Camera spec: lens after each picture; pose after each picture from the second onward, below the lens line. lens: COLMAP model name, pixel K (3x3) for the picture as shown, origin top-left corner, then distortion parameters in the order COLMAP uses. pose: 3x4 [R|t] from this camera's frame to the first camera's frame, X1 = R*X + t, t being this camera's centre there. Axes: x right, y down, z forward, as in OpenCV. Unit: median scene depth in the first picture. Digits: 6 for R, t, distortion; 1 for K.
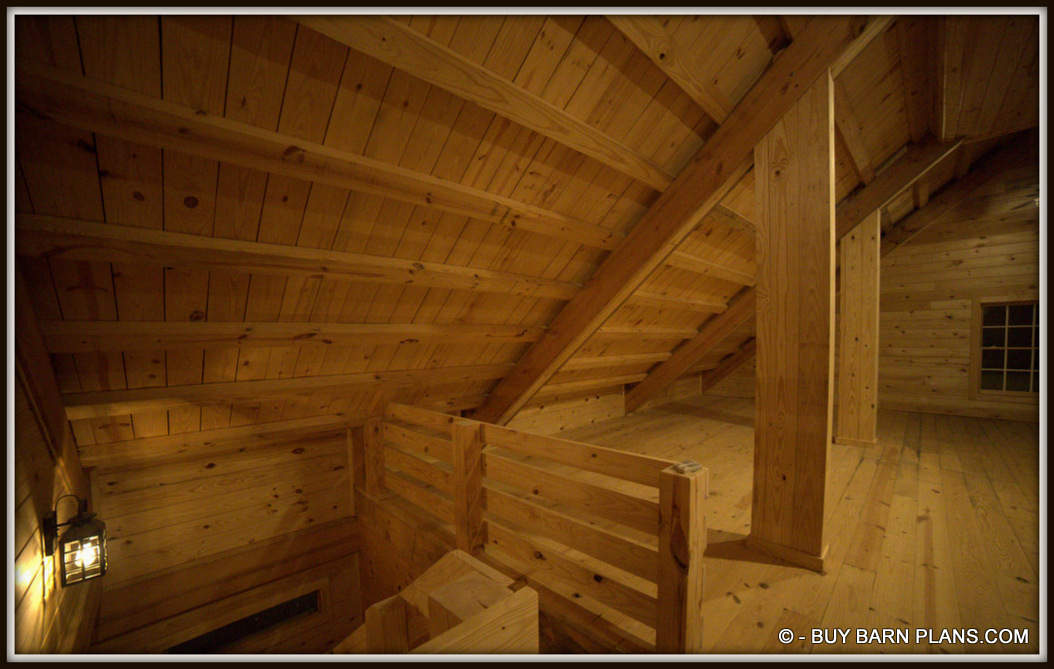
lens RADIAL K [[415.9, 0, 527.1], [0, 415.9, 357.5], [0, 0, 1]] dist [-0.051566, 0.000185]
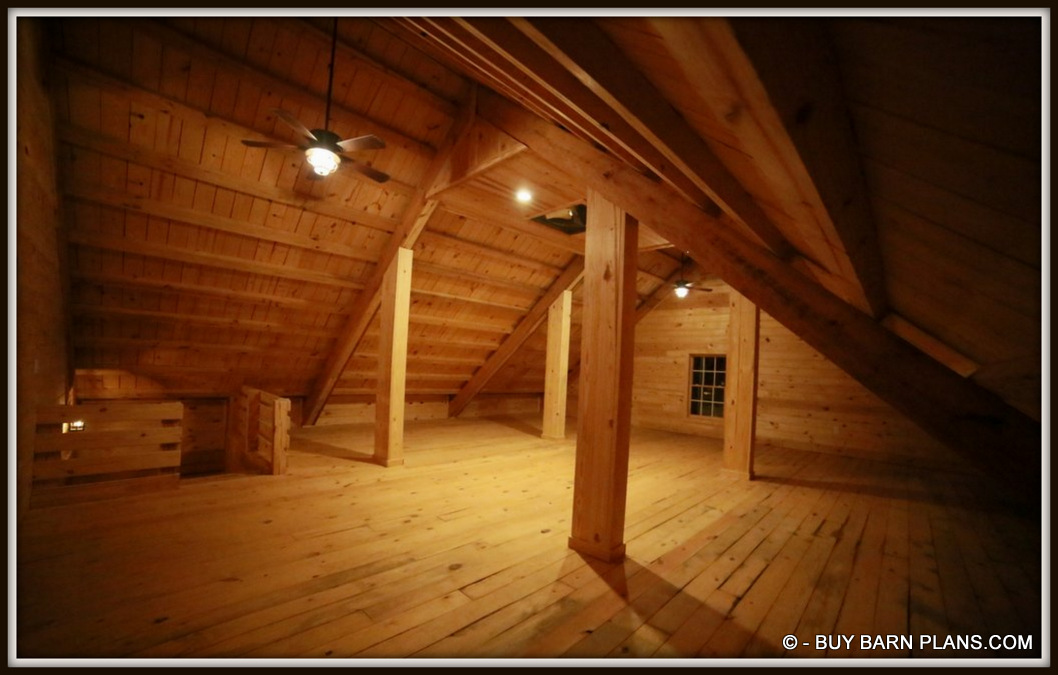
lens RADIAL K [[421.8, 0, 545.0], [0, 421.8, 351.8], [0, 0, 1]] dist [-0.030742, 0.000323]
pose [[0.997765, 0.064305, 0.018178, 1.346772], [-0.062584, 0.994569, -0.083164, 0.036260], [-0.023427, 0.081840, 0.996370, -1.274606]]
